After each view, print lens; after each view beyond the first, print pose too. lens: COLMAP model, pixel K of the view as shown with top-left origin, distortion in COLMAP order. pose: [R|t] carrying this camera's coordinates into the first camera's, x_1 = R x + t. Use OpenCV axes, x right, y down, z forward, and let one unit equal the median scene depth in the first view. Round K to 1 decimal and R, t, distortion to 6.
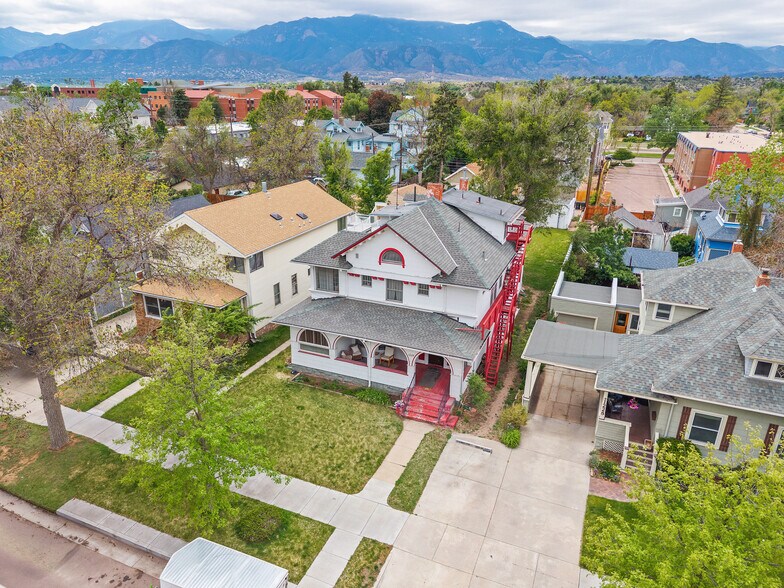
lens RADIAL K [[522.8, 0, 392.0], [0, 522.8, 294.0], [0, 0, 1]] dist [0.023756, -0.023309]
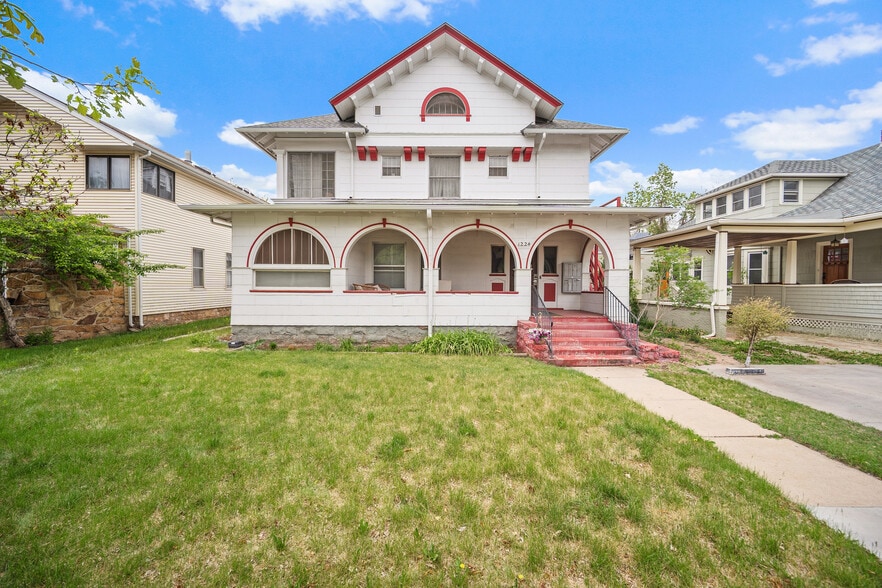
lens RADIAL K [[349.3, 0, 443.1], [0, 349.3, 293.6], [0, 0, 1]] dist [-0.006067, 0.000111]
pose [[0.919367, -0.015115, 0.393110, -0.157472], [0.145639, 0.941341, -0.304411, 0.243357], [-0.365449, 0.337117, 0.867640, 0.742868]]
